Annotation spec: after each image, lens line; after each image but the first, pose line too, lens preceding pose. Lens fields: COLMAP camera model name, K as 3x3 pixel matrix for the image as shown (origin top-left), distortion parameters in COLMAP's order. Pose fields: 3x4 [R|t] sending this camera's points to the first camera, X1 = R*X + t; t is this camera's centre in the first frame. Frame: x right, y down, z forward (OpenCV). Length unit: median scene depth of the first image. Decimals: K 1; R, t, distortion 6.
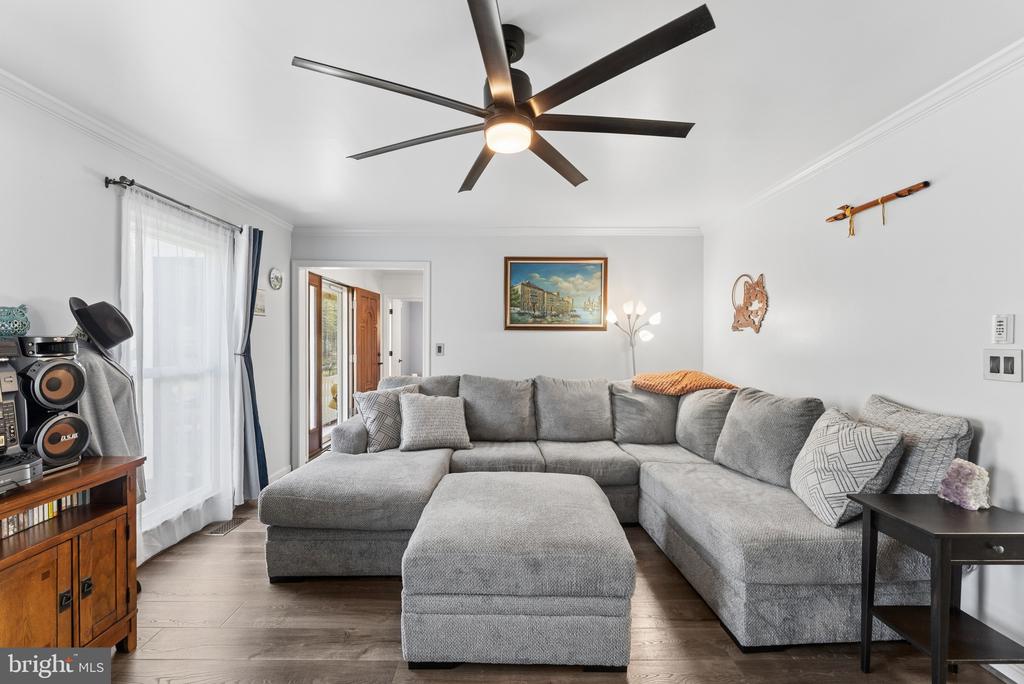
lens RADIAL K [[419.1, 0, 511.4], [0, 419.1, 341.2], [0, 0, 1]] dist [-0.000335, -0.000462]
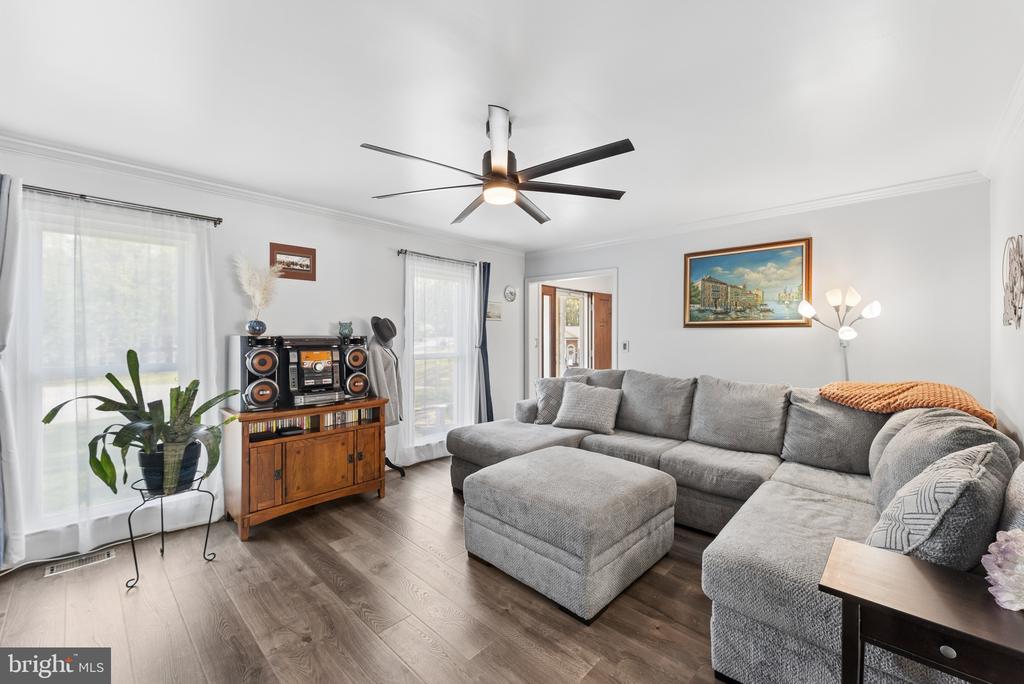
lens RADIAL K [[417.3, 0, 509.6], [0, 417.3, 334.2], [0, 0, 1]] dist [-0.000056, -0.000255]
pose [[0.717661, -0.003893, -0.696382, 0.466684], [-0.003120, 0.999956, -0.008805, -0.002241], [0.696386, 0.008492, 0.717618, 0.008443]]
